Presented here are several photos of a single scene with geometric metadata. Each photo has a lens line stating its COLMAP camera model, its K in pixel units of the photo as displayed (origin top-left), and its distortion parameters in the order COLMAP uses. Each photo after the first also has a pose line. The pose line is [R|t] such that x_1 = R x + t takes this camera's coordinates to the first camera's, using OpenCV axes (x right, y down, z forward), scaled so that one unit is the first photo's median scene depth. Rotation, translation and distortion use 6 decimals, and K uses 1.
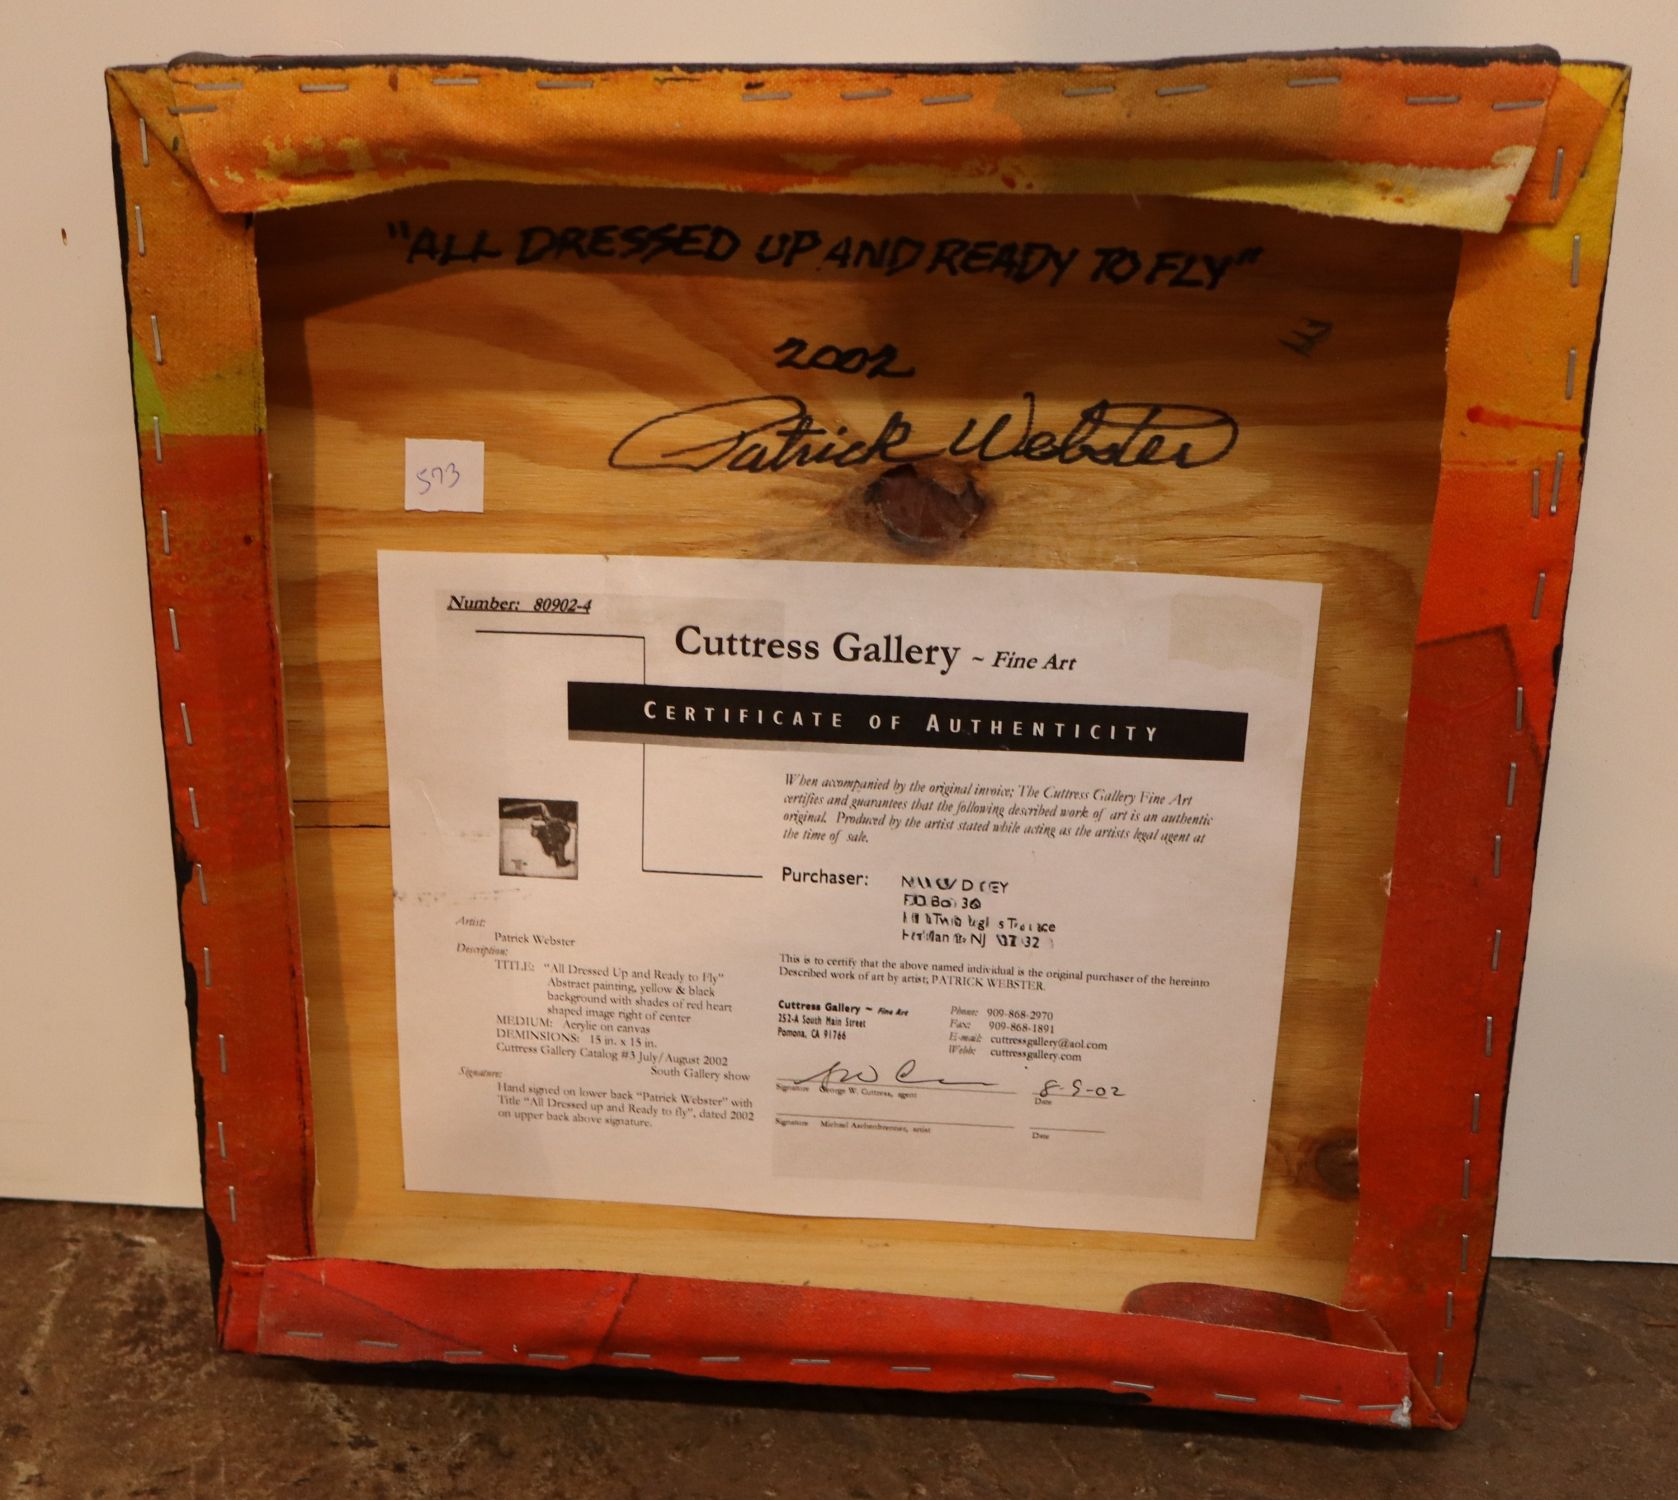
lens RADIAL K [[1410.8, 0, 827.2], [0, 1410.8, 748.2], [0, 0, 1]] dist [0.048599, -0.008357]
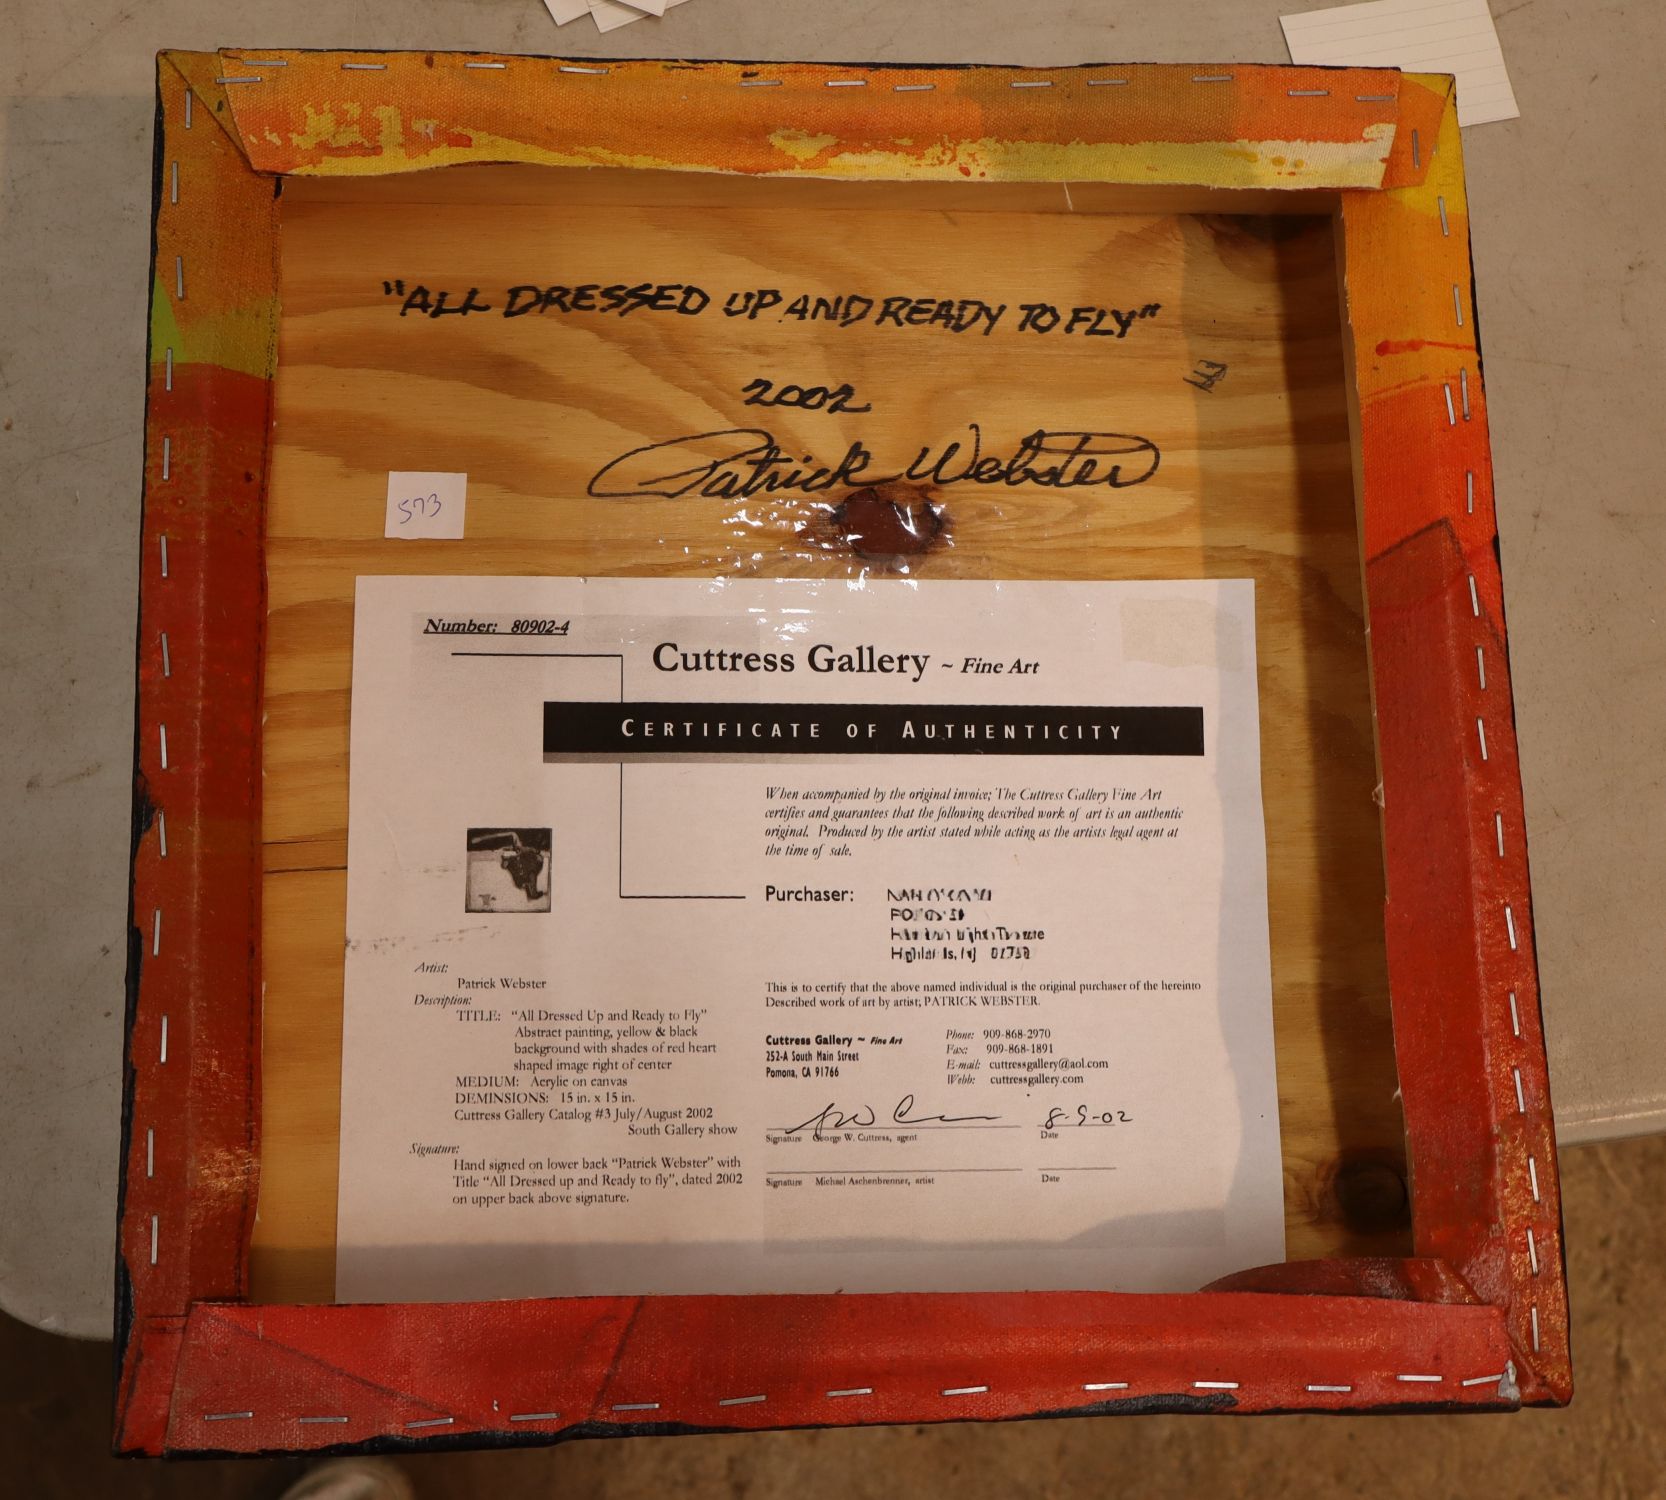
lens RADIAL K [[1400.8, 0, 841.1], [0, 1400.8, 755.1], [0, 0, 1]] dist [0.048599, -0.008357]
pose [[0.990933, -0.031389, 0.130635, -0.106898], [0.071508, 0.946387, -0.315020, 0.316953], [-0.113743, 0.321506, 0.940051, 0.056392]]
